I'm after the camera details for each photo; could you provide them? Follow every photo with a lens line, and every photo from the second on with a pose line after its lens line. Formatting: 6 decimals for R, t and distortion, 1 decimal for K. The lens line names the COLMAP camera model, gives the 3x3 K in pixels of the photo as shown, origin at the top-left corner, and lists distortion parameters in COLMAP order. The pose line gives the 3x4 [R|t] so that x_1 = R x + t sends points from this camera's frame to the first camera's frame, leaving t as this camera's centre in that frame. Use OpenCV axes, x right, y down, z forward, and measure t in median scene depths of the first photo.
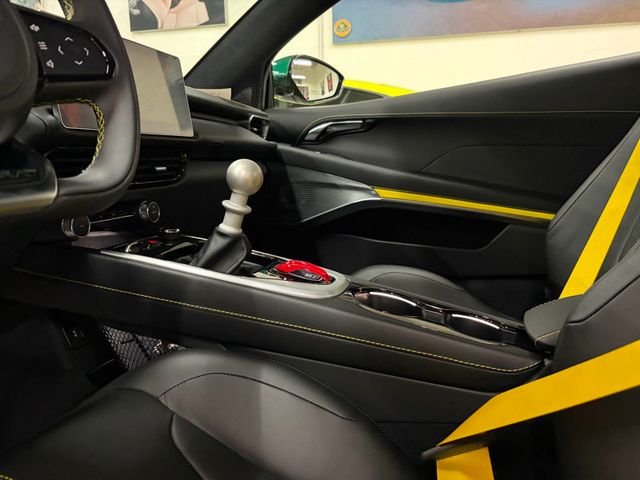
lens RADIAL K [[488.9, 0, 322.1], [0, 488.9, 241.5], [0, 0, 1]] dist [0.010959, -0.008011]
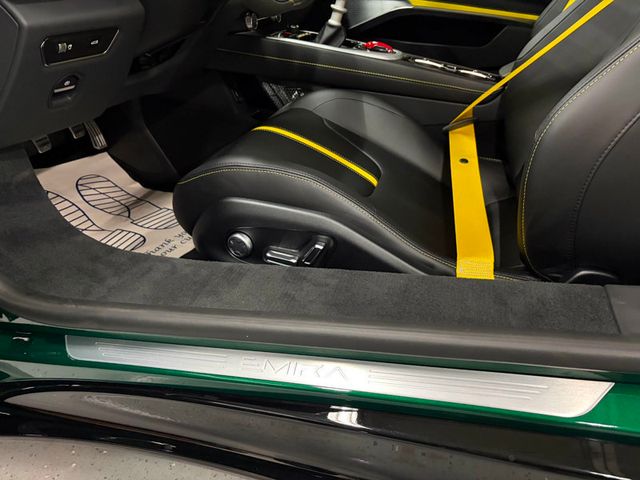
lens RADIAL K [[488.9, 0, 322.1], [0, 488.9, 241.5], [0, 0, 1]] dist [0.010959, -0.008011]
pose [[0.999886, -0.009823, -0.011427, -0.223211], [0.013038, 0.944123, 0.329335, 0.133391], [0.007553, -0.329447, 0.944144, -0.875720]]
